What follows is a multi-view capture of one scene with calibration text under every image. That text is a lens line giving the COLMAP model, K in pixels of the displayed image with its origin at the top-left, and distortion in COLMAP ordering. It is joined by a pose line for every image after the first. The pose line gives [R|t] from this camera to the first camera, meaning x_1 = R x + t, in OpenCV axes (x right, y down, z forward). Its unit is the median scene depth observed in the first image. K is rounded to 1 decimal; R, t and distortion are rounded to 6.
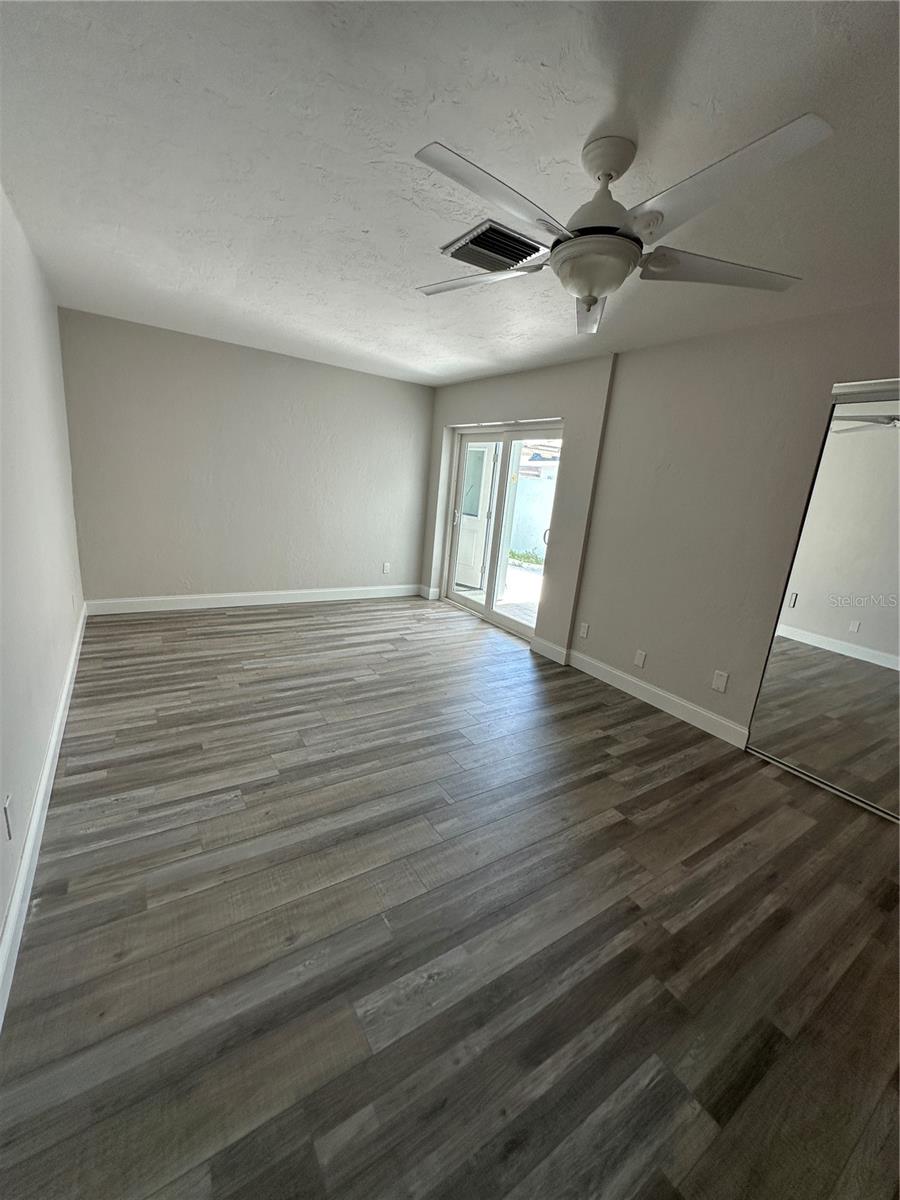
lens RADIAL K [[479.8, 0, 449.4], [0, 479.8, 597.3], [0, 0, 1]] dist [-0.004599, 0.001216]
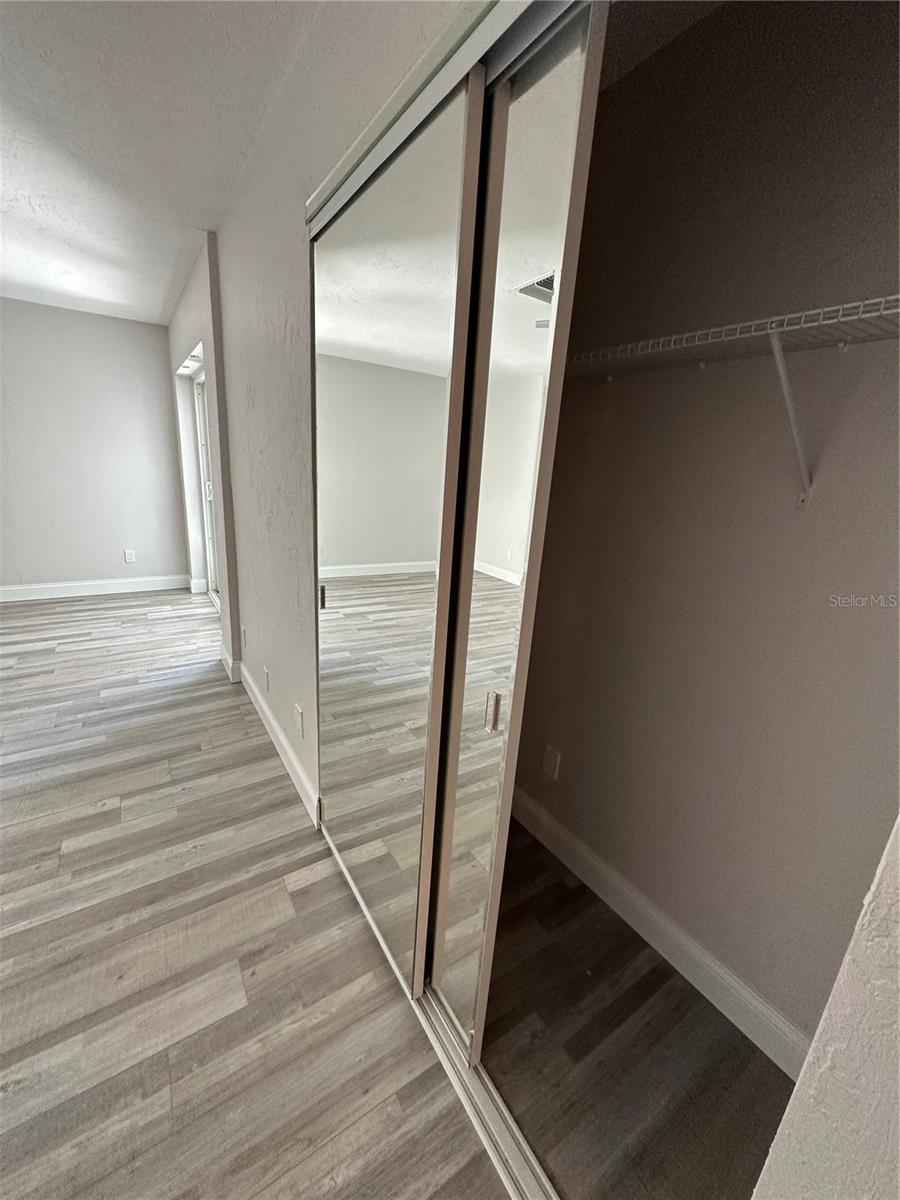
lens RADIAL K [[479.8, 0, 449.3], [0, 479.8, 601.4], [0, 0, 1]] dist [-0.004599, 0.001216]
pose [[0.999584, -0.028219, 0.005888, 0.459644], [0.027955, 0.998774, 0.040841, -0.002739], [-0.007034, -0.040660, 0.999148, 0.214181]]
